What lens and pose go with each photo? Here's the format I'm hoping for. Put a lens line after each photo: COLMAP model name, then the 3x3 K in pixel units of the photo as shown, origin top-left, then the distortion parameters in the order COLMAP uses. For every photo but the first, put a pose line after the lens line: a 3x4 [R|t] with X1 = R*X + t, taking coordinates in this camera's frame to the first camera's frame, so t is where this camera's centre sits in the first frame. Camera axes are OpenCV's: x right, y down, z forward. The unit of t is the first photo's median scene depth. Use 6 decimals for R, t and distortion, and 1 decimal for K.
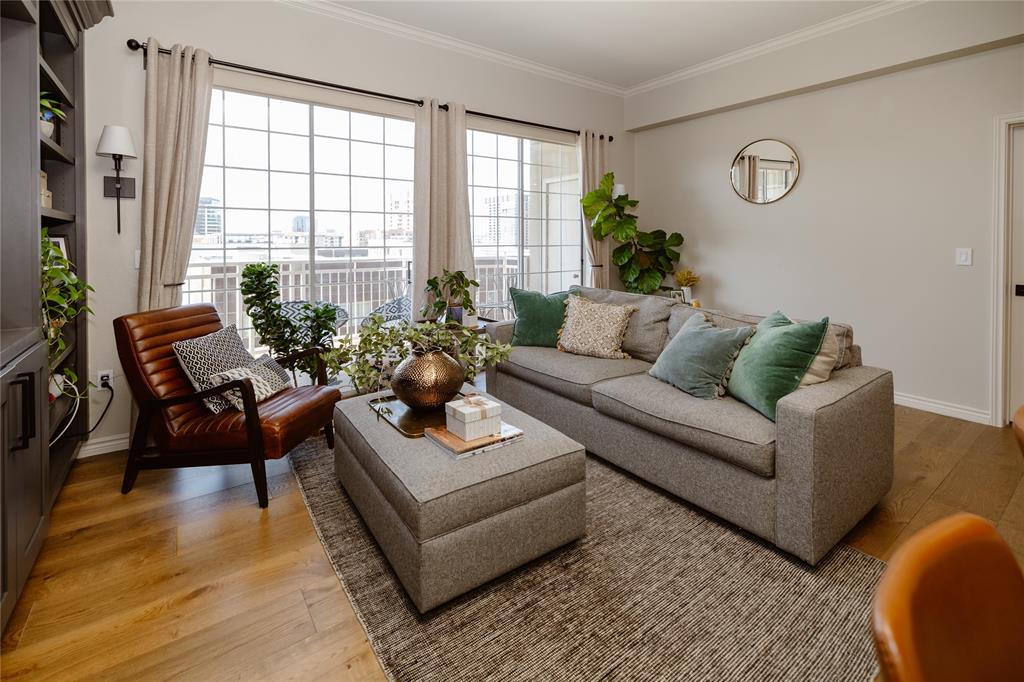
lens RADIAL K [[449.1, 0, 511.9], [0, 449.1, 241.8], [0, 0, 1]] dist [0.011006, -0.000005]
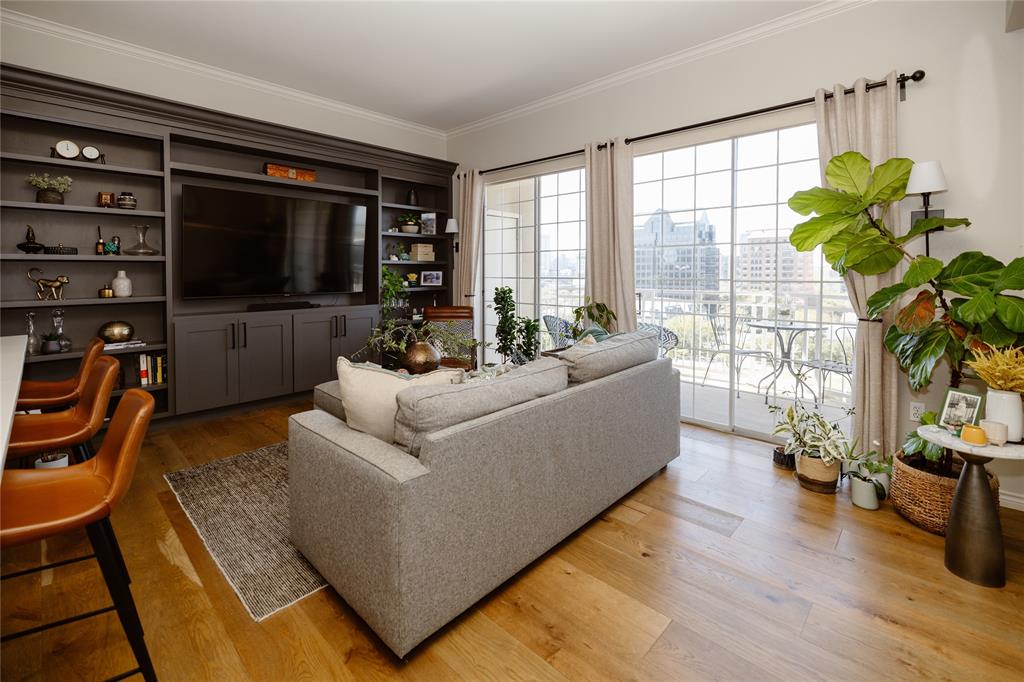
lens RADIAL K [[456.4, 0, 509.5], [0, 456.4, 279.3], [0, 0, 1]] dist [0.010525, -0.000507]
pose [[0.186164, 0.018972, -0.982336, 1.018790], [-0.001137, 0.999817, 0.019094, -0.010827], [0.982518, -0.002437, 0.186151, 0.693180]]
